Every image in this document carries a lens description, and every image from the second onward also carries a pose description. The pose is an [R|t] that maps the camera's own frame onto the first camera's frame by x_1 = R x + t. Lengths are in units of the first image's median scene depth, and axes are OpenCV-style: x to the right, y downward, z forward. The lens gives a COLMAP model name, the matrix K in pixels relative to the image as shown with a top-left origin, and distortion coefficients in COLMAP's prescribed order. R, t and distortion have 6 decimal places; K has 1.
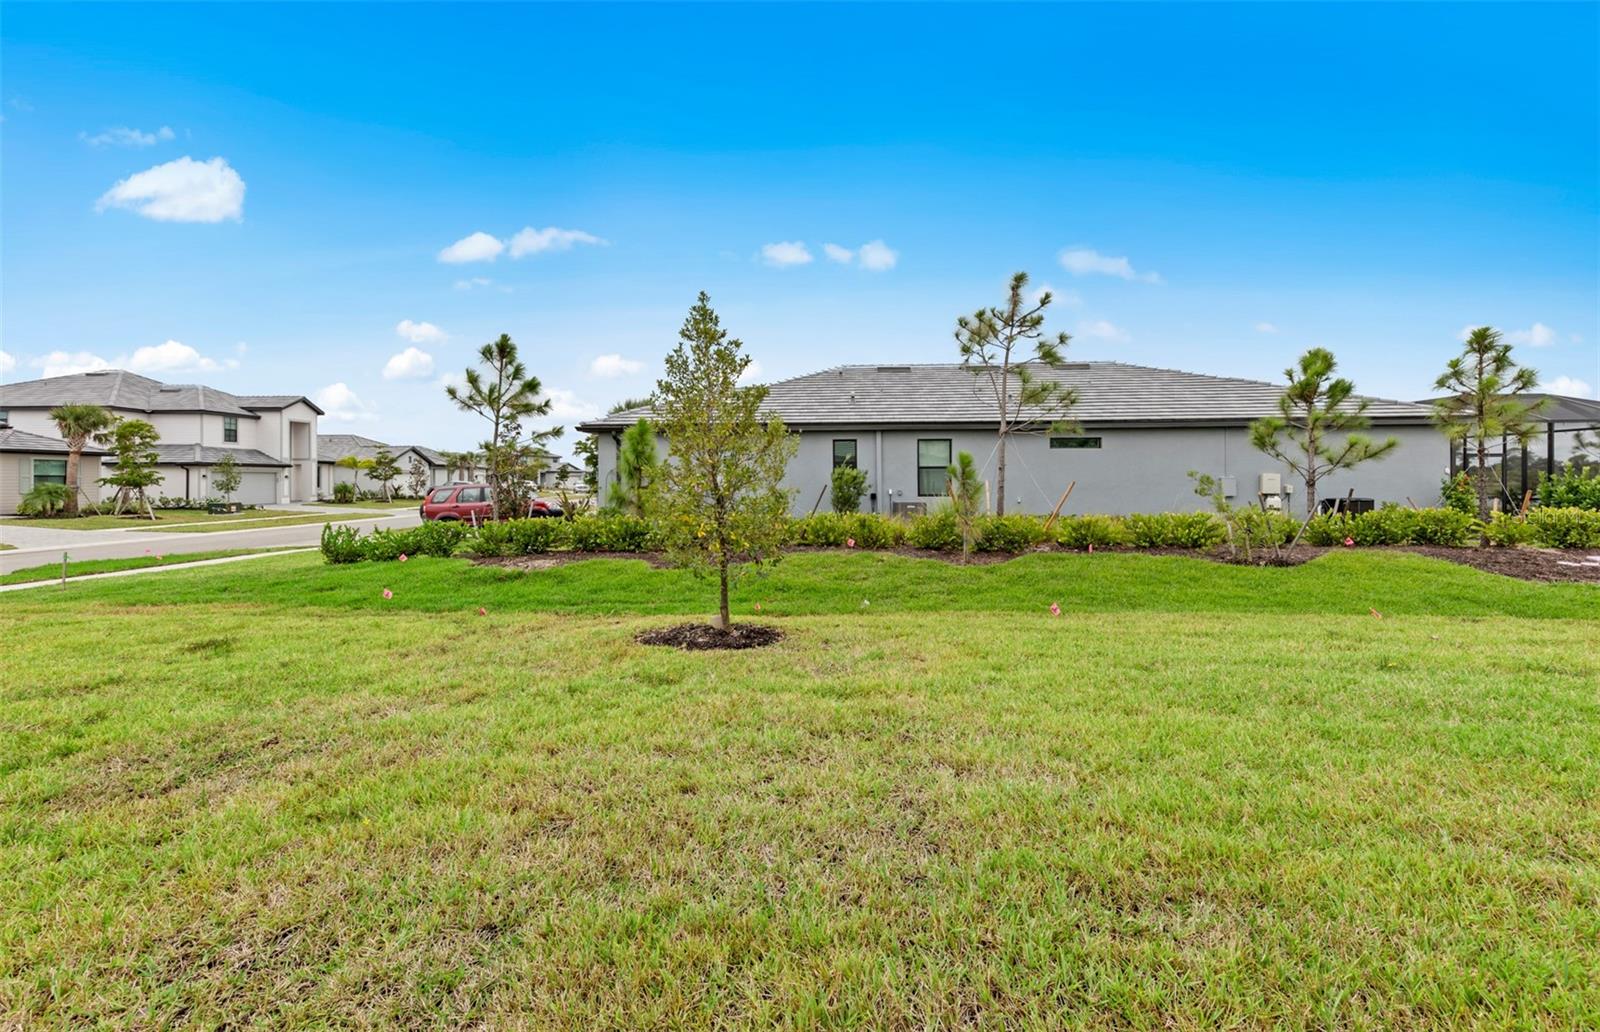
lens RADIAL K [[659.5, 0, 798.9], [0, 659.5, 476.0], [0, 0, 1]] dist [-0.000705, -0.000081]
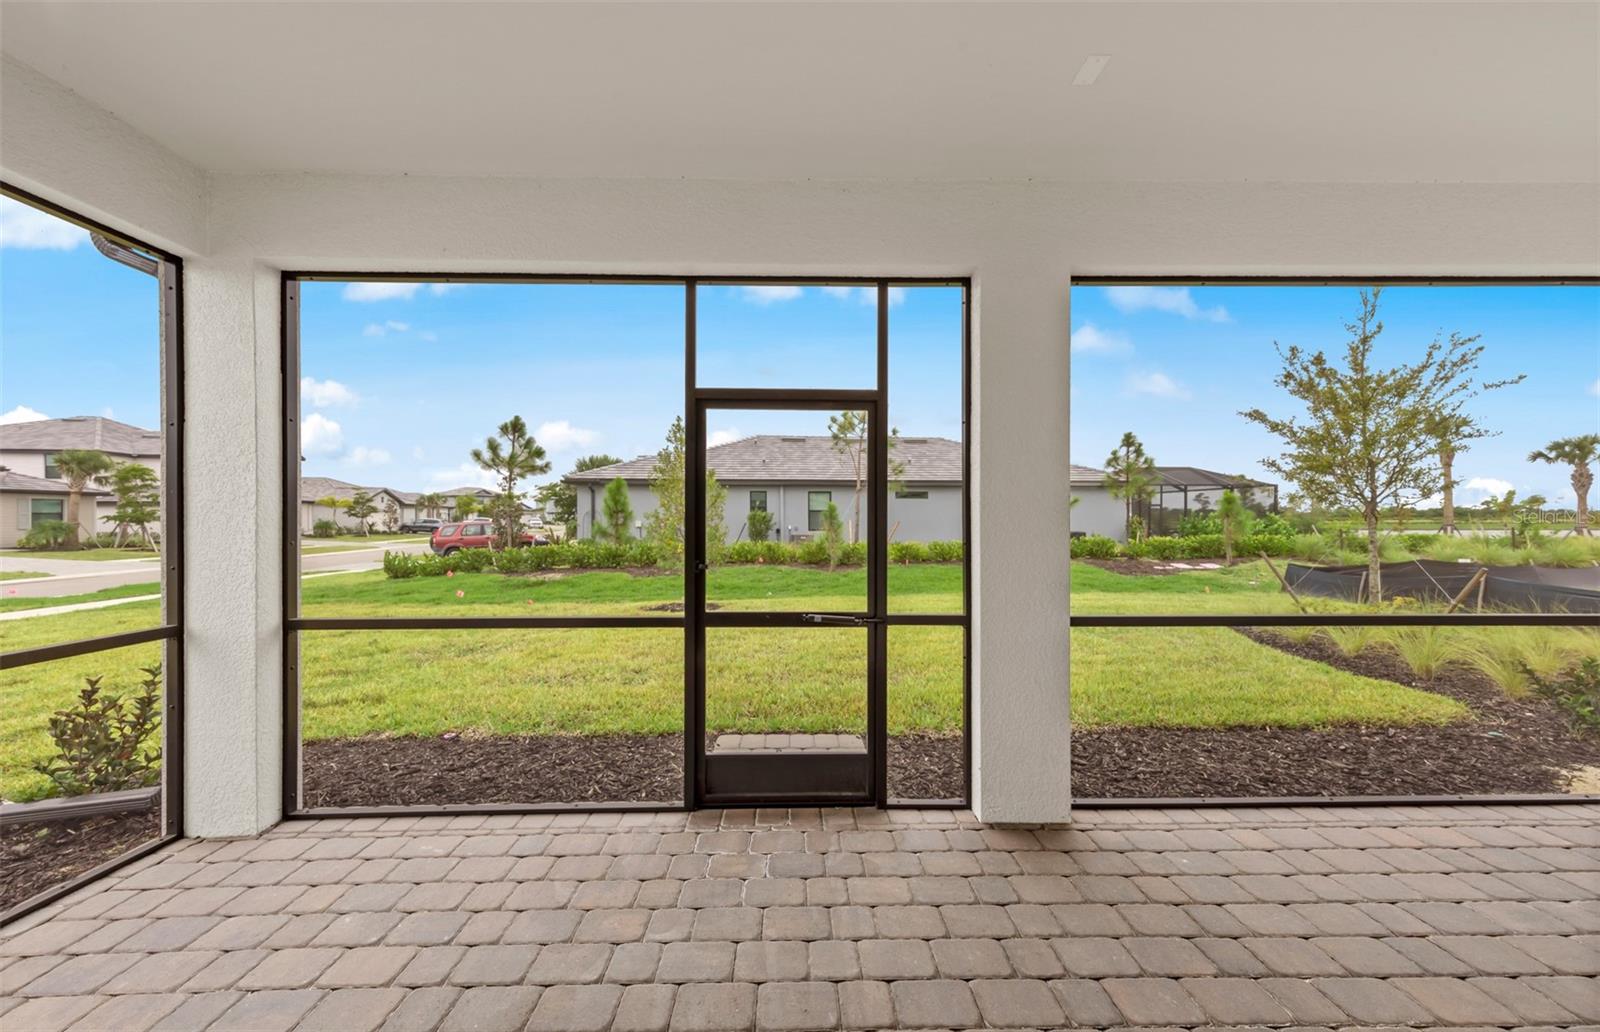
lens RADIAL K [[568.8, 0, 800.0], [0, 568.8, 516.0], [0, 0, 1]] dist [0.000687, 0.000055]
pose [[0.990063, 0.003059, 0.140588, -0.014429], [-0.003519, 0.999989, 0.003024, -0.005294], [-0.140577, -0.003489, 0.990064, -0.240136]]
